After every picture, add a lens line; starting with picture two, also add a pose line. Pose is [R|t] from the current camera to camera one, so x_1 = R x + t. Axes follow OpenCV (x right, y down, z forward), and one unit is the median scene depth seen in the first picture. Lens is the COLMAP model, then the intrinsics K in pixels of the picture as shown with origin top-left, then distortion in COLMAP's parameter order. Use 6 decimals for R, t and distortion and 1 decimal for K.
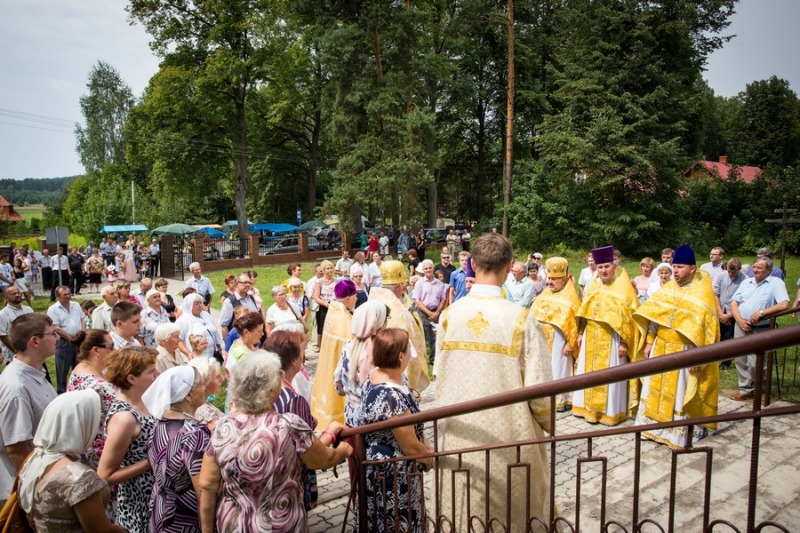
lens RADIAL K [[506.4, 0, 400.0], [0, 506.4, 266.5], [0, 0, 1]] dist [0.002976, 0.000453]
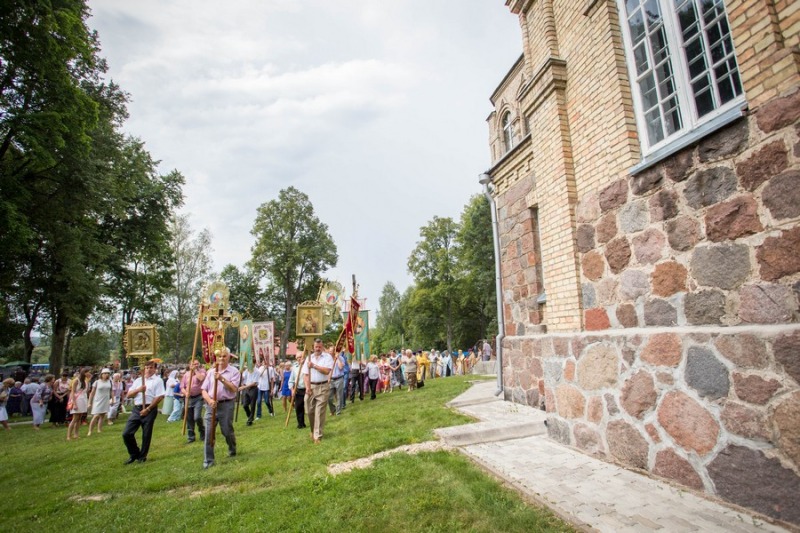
lens RADIAL K [[398.0, 0, 400.0], [0, 398.0, 266.5], [0, 0, 1]] dist [-0.001592, 0.000041]
pose [[0.915008, -0.093872, -0.392364, 0.190810], [-0.035470, 0.950068, -0.310020, 0.095646], [0.401874, 0.297588, 0.865990, -0.642814]]
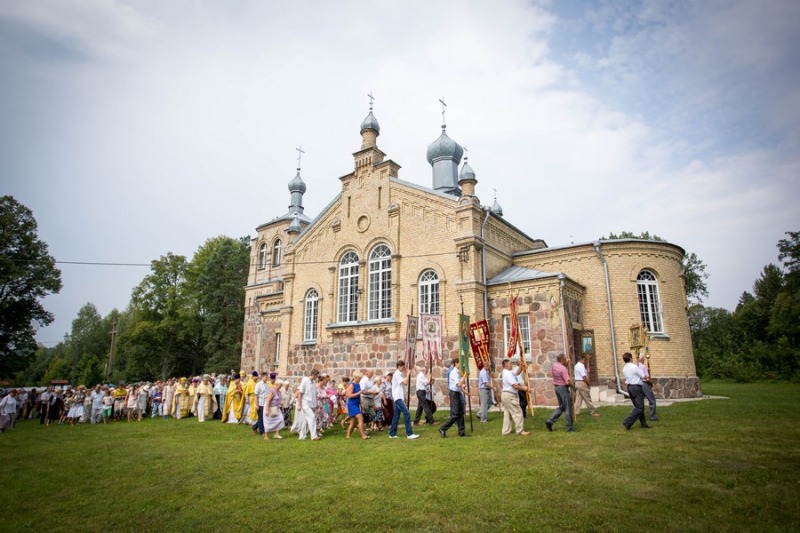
lens RADIAL K [[506.4, 0, 400.0], [0, 506.4, 266.5], [0, 0, 1]] dist [0.002976, 0.000453]
pose [[0.971714, 0.063318, 0.227515, 0.171427], [0.017915, 0.940848, -0.338355, 0.195440], [-0.235481, 0.332860, 0.913101, -1.420174]]
